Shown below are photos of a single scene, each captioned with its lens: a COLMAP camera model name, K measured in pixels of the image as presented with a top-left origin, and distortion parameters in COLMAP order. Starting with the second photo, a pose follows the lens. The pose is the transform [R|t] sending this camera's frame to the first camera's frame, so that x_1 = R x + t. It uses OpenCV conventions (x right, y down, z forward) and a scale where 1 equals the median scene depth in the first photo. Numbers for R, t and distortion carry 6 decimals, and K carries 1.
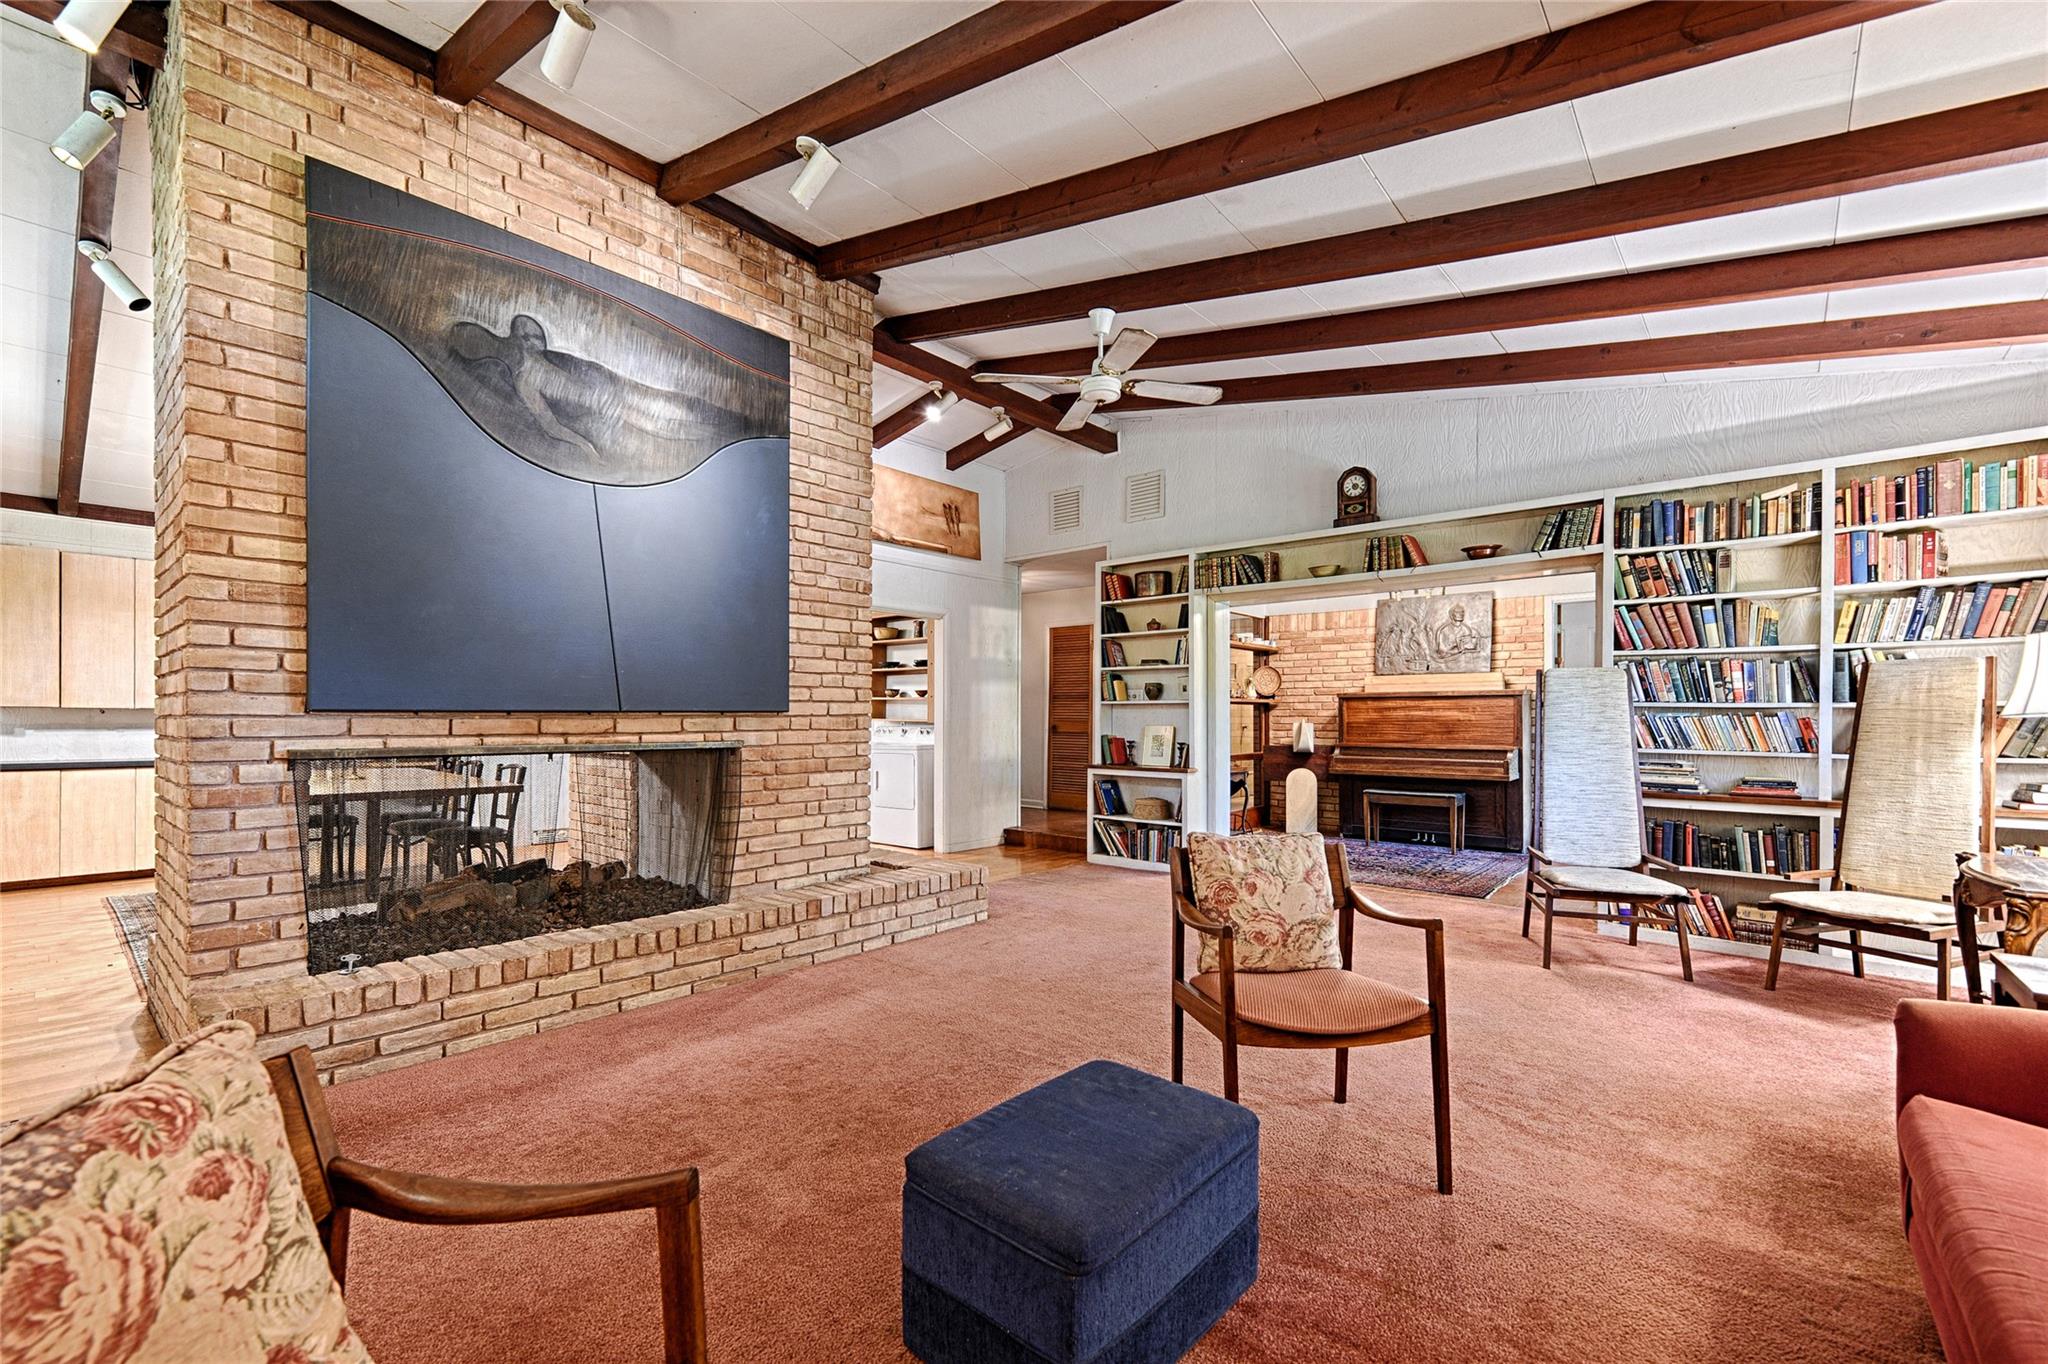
lens RADIAL K [[853.6, 0, 1018.0], [0, 853.6, 722.4], [0, 0, 1]] dist [0.002828, 0.000086]
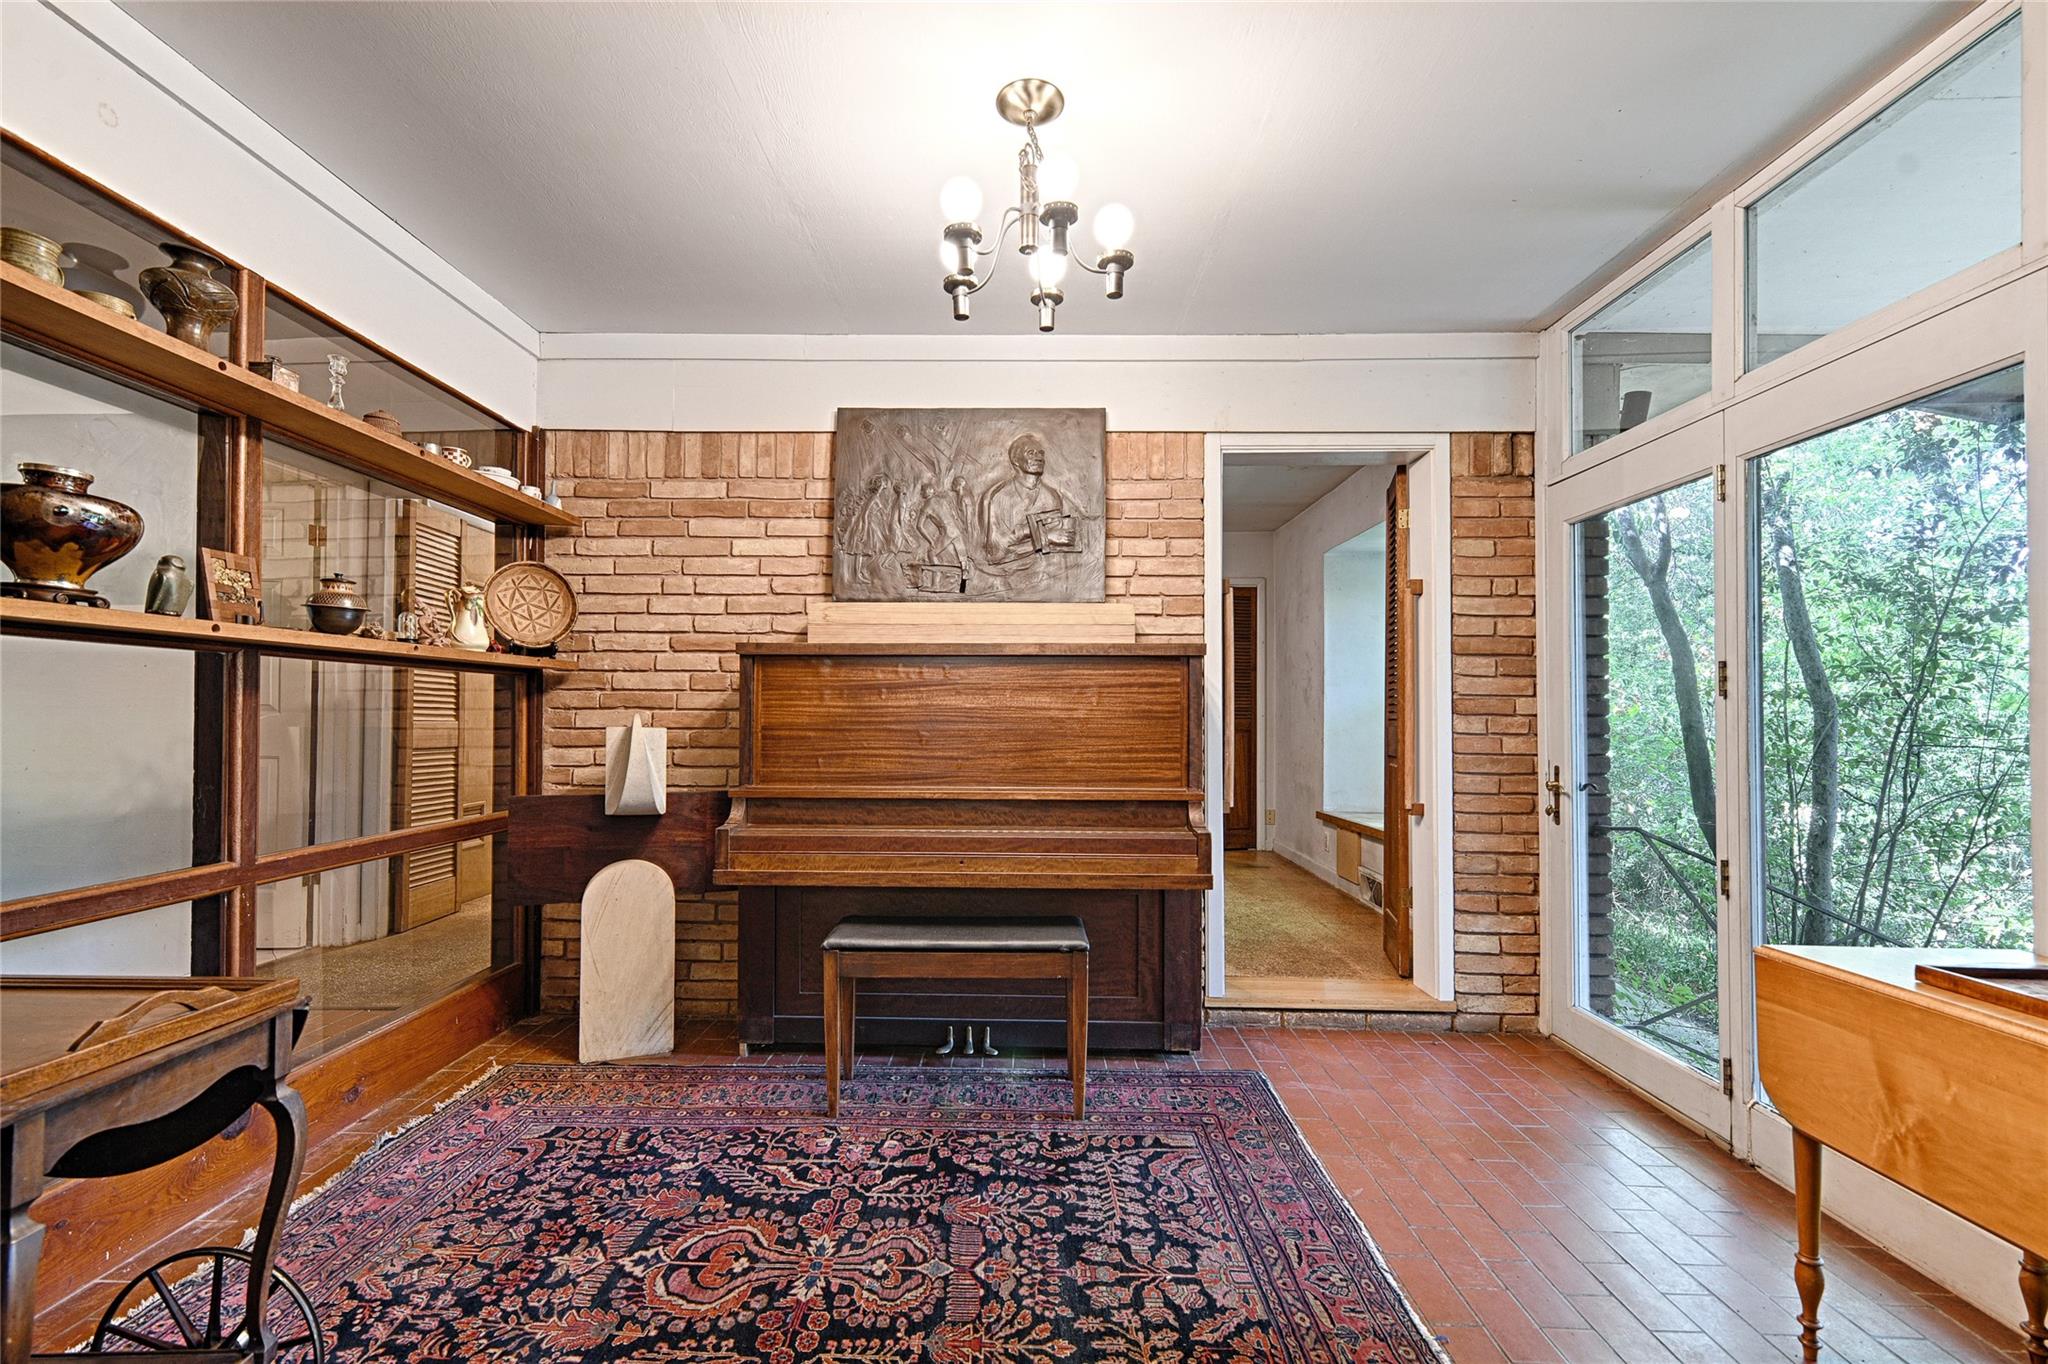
lens RADIAL K [[875.1, 0, 1024.7], [0, 875.1, 704.4], [0, 0, 1]] dist [0.009373, 0.000011]
pose [[0.760168, 0.010944, 0.649634, 0.225643], [-0.001818, 0.999890, -0.014717, -0.003320], [-0.649724, 0.010006, 0.760105, 0.635381]]
